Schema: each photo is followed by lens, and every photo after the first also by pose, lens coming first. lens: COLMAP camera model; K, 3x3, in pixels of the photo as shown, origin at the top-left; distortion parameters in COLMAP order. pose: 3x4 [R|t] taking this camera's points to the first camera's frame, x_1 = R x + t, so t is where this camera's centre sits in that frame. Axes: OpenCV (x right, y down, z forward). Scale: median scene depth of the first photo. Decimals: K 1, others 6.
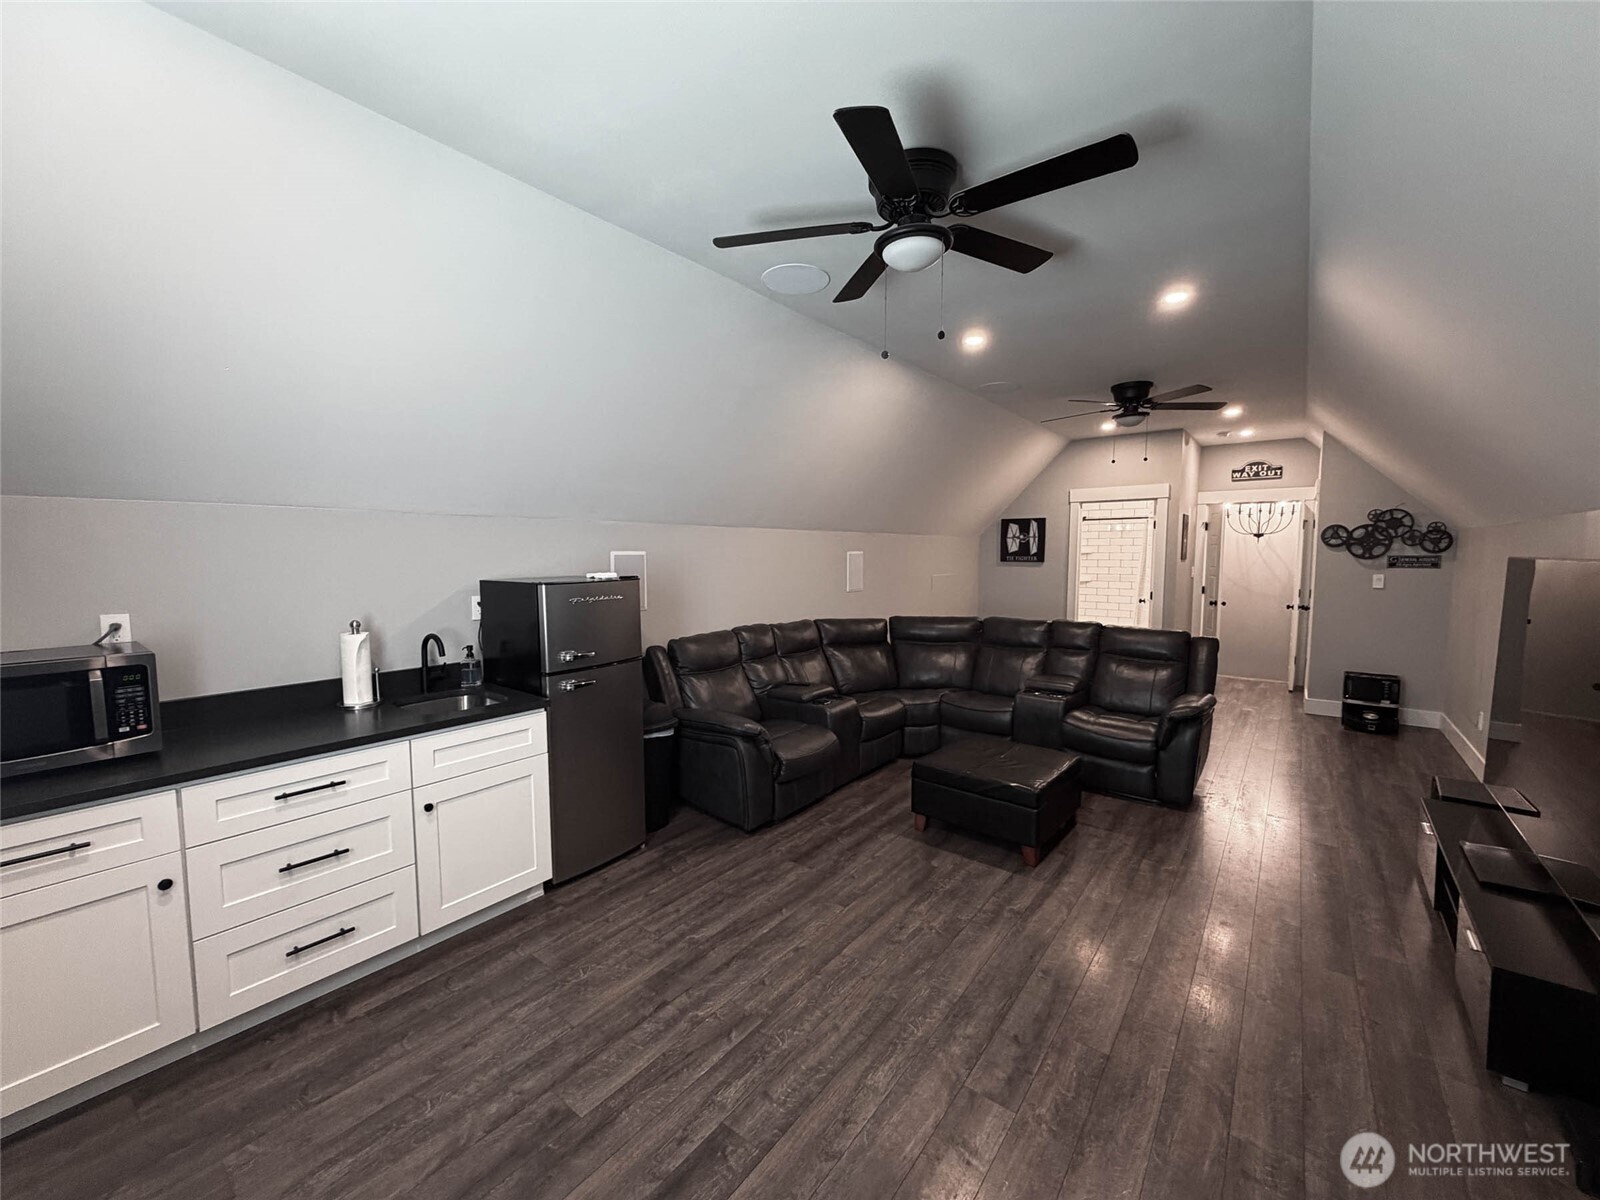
lens RADIAL K [[636.8, 0, 798.2], [0, 636.8, 602.1], [0, 0, 1]] dist [0.000197, 0.000271]
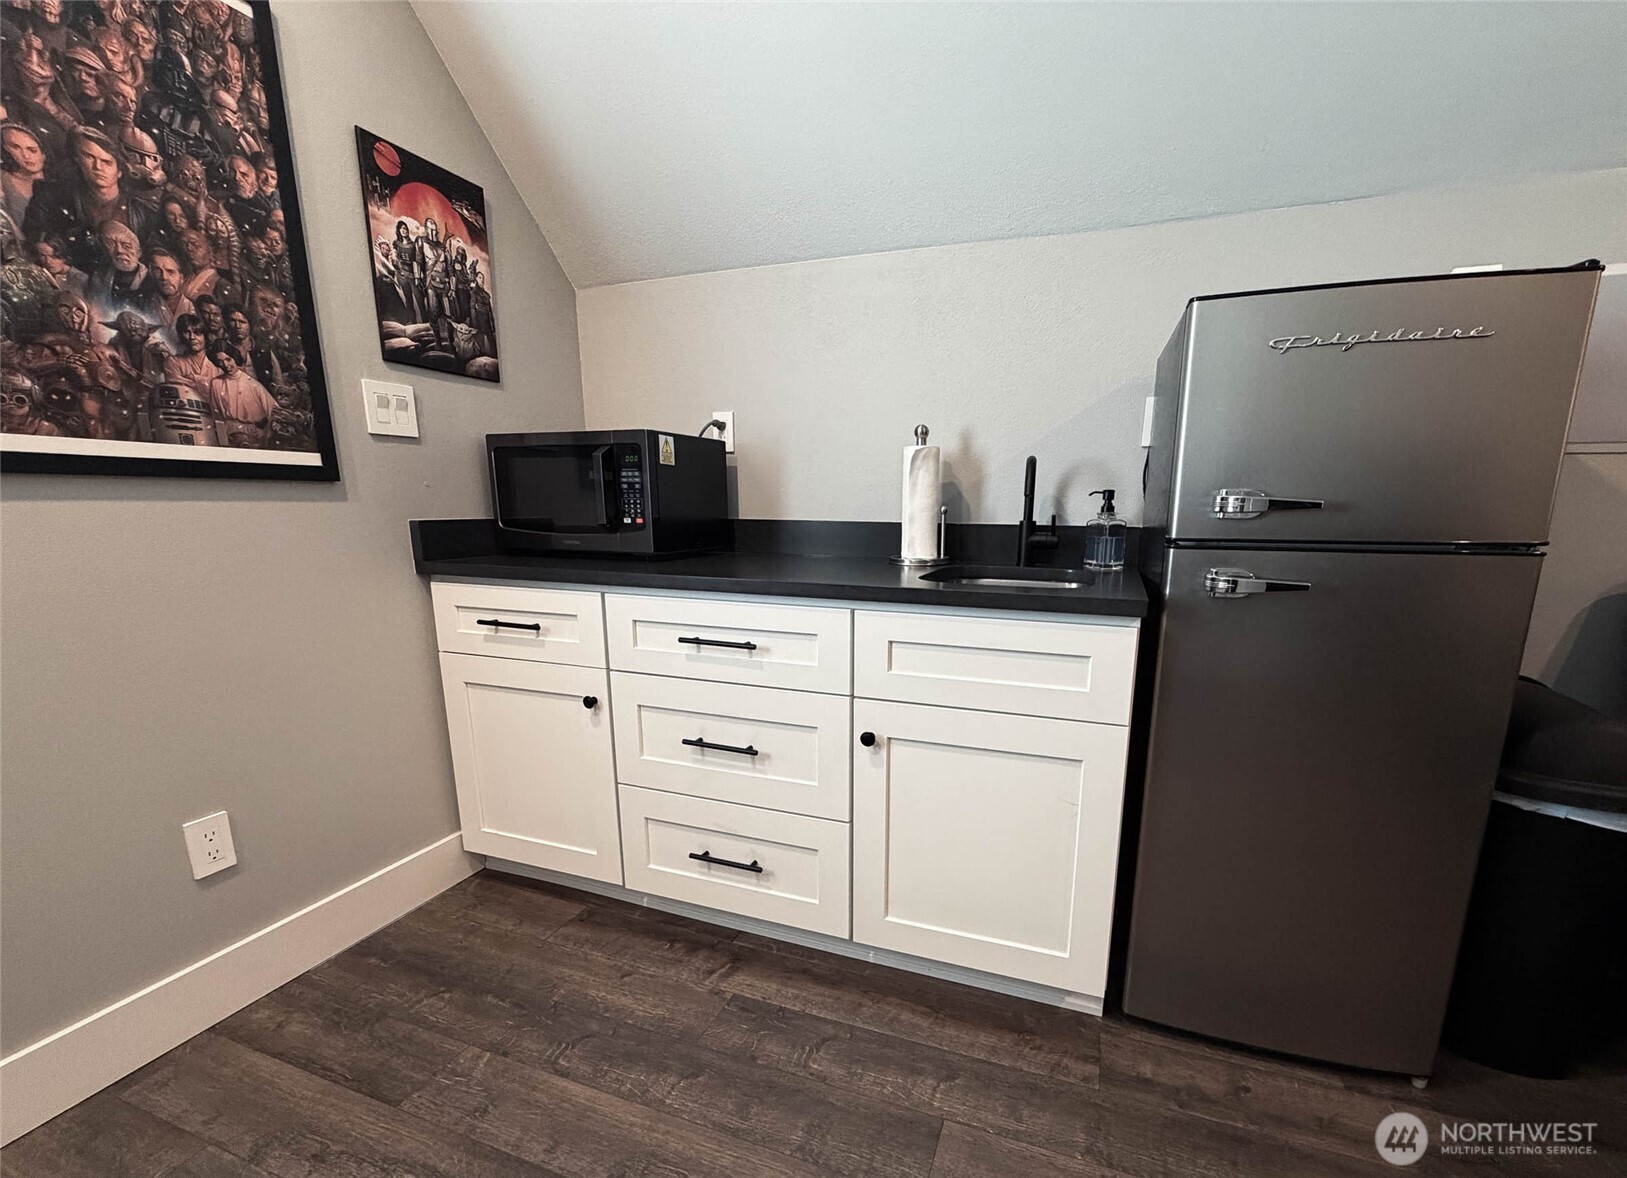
lens RADIAL K [[690.9, 0, 861.6], [0, 690.9, 649.3], [0, 0, 1]] dist [0.000655, 0.000422]
pose [[0.317387, 0.200657, -0.926824, -0.046452], [-0.085278, 0.979436, 0.182845, 0.148293], [0.944454, 0.021005, 0.327972, 0.855492]]
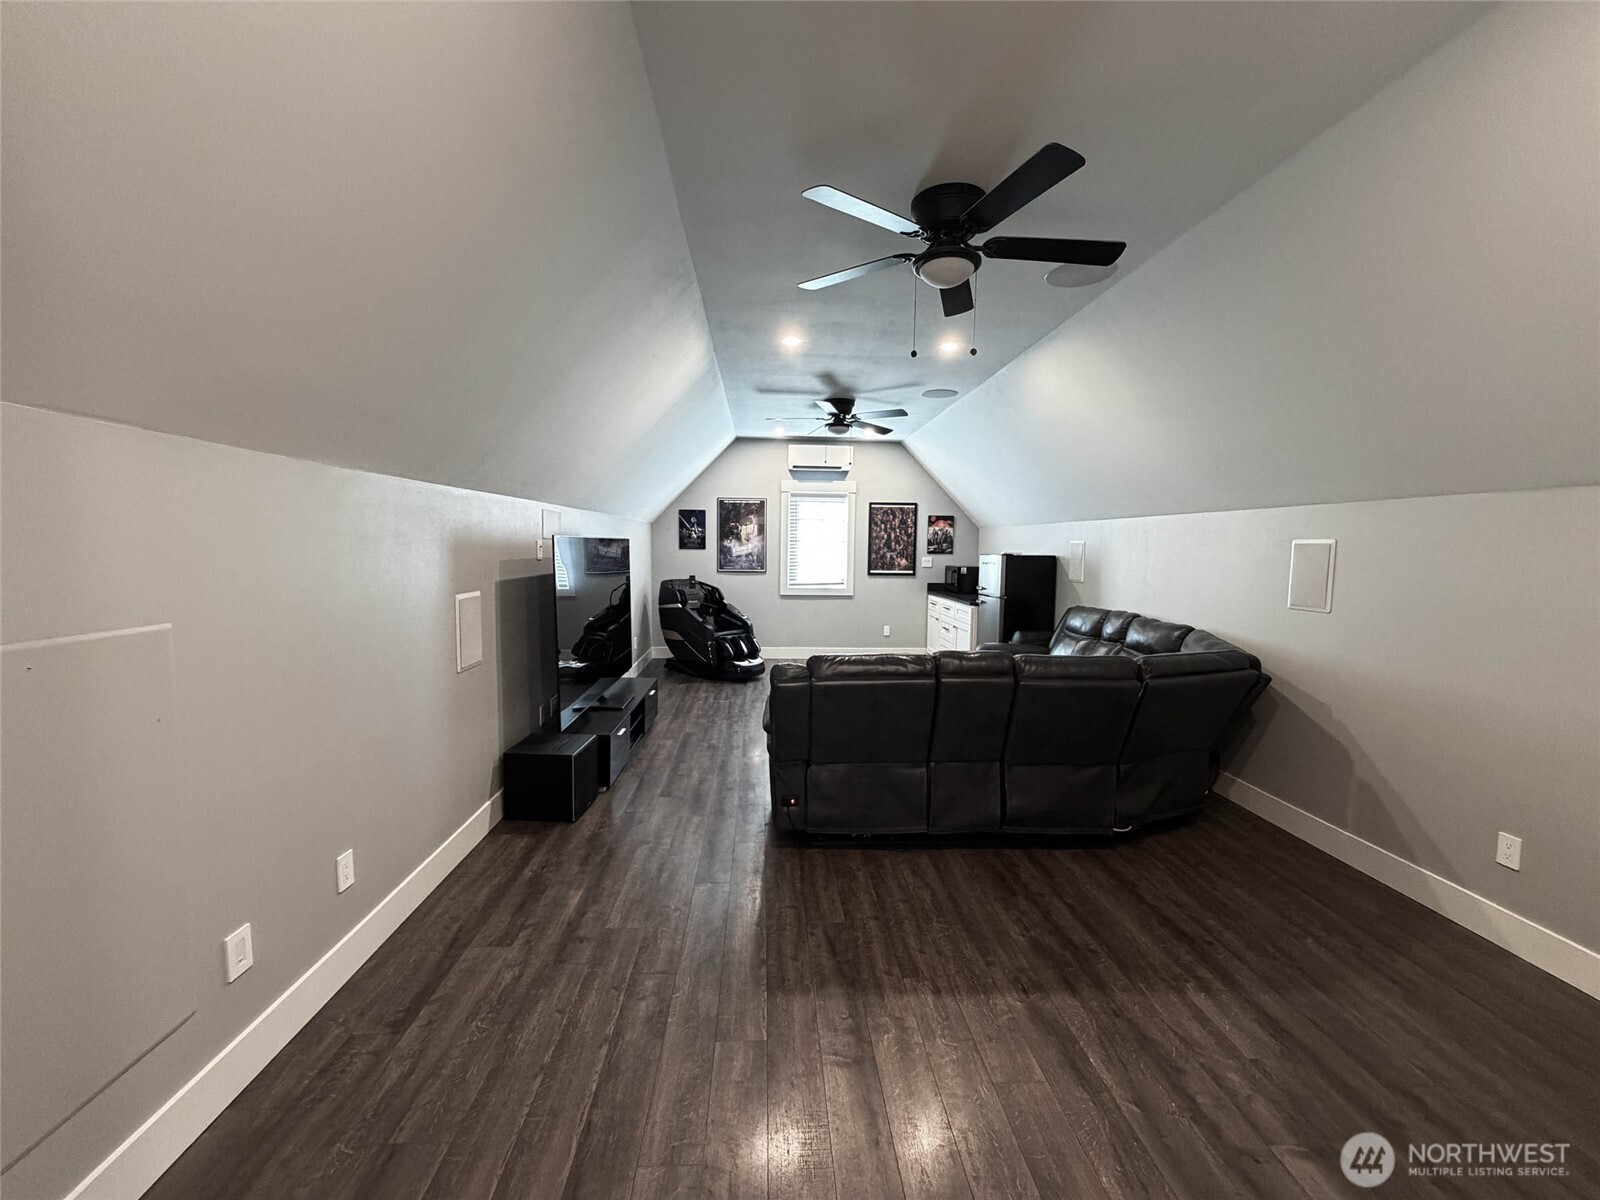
lens RADIAL K [[636.8, 0, 799.7], [0, 636.8, 601.1], [0, 0, 1]] dist [0.000197, 0.000271]
pose [[-0.749240, 0.042226, -0.660951, 2.030776], [-0.066574, 0.988109, 0.138593, -0.164168], [0.658944, 0.147842, -0.737519, 2.866762]]
